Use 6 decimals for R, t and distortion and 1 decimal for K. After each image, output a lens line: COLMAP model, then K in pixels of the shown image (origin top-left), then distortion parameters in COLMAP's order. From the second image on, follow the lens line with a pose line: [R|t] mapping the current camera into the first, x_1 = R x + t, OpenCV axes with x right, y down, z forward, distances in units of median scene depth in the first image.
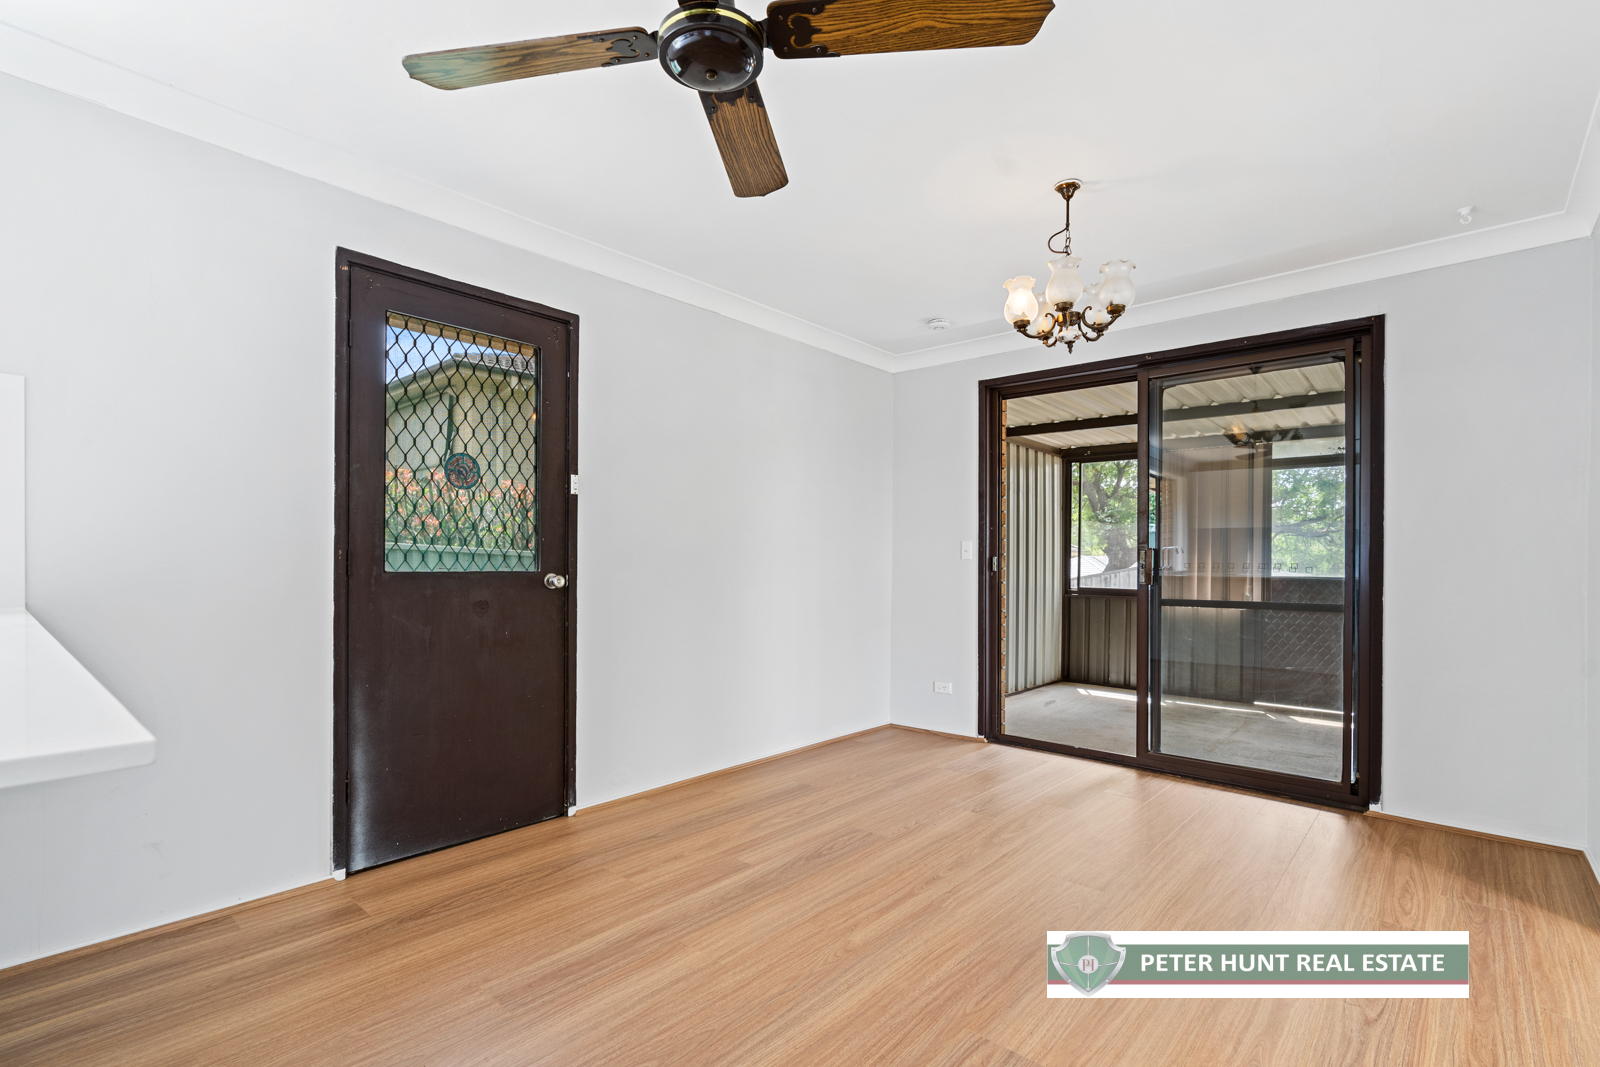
lens RADIAL K [[736.3, 0, 798.7], [0, 736.3, 545.9], [0, 0, 1]] dist [0.001829, -0.000351]
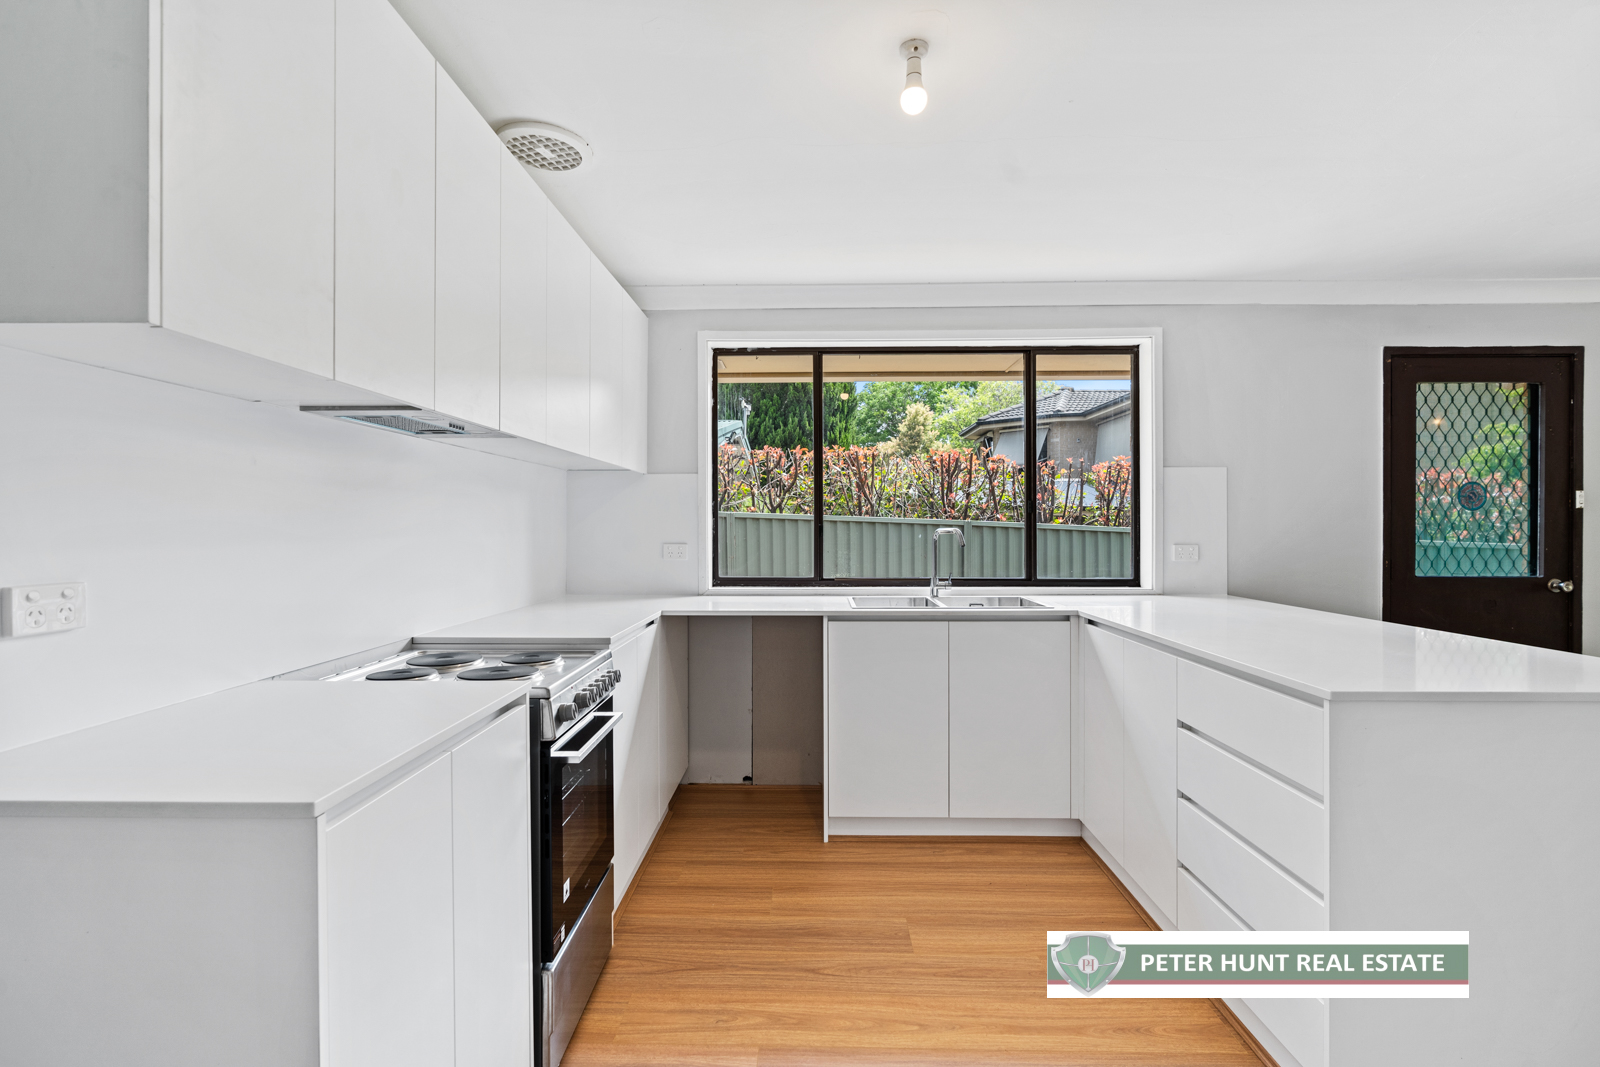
lens RADIAL K [[736.3, 0, 796.4], [0, 736.3, 528.4], [0, 0, 1]] dist [0.001829, -0.000351]
pose [[0.642995, -0.011987, -0.765777, -0.217270], [0.015822, 0.999872, -0.002366, -0.056799], [0.765707, -0.010595, 0.643102, -0.631530]]
